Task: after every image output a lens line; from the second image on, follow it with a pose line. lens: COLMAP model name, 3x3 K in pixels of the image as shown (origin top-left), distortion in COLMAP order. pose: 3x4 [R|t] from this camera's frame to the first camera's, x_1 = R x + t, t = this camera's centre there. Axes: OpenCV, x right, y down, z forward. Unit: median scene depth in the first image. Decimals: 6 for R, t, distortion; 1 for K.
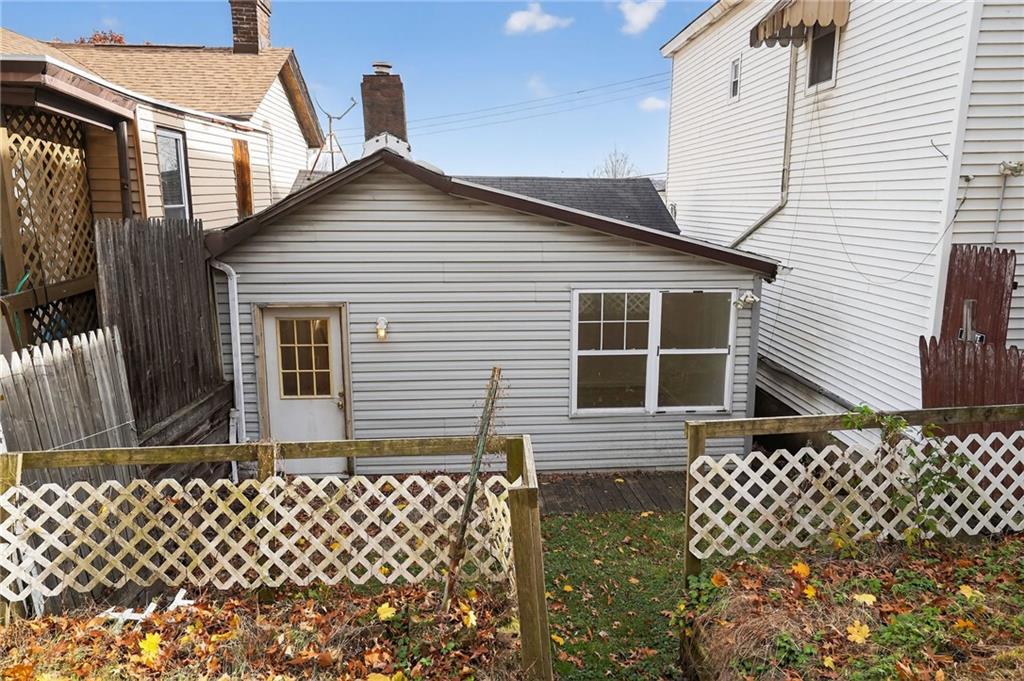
lens RADIAL K [[701.2, 0, 512.0], [0, 701.2, 340.5], [0, 0, 1]] dist [0.003082, 0.000822]
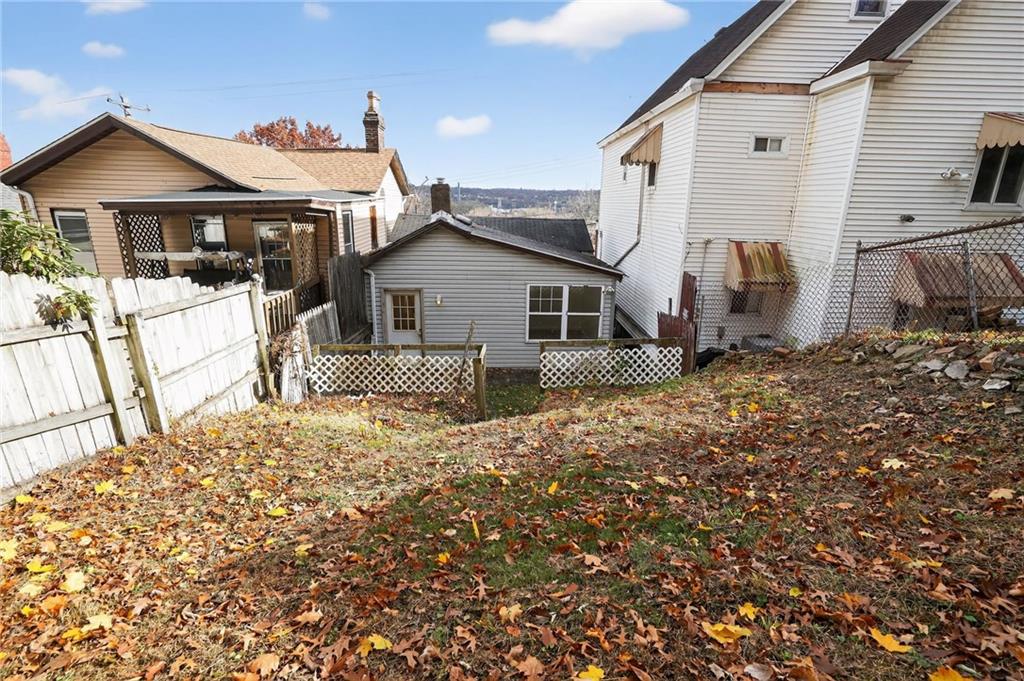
lens RADIAL K [[479.4, 0, 512.0], [0, 479.4, 340.5], [0, 0, 1]] dist [-0.071573, 0.030505]
pose [[0.998805, 0.025592, -0.041641, 0.208704], [-0.021856, 0.995897, 0.087820, -0.054889], [0.043717, -0.086805, 0.995266, -0.940030]]
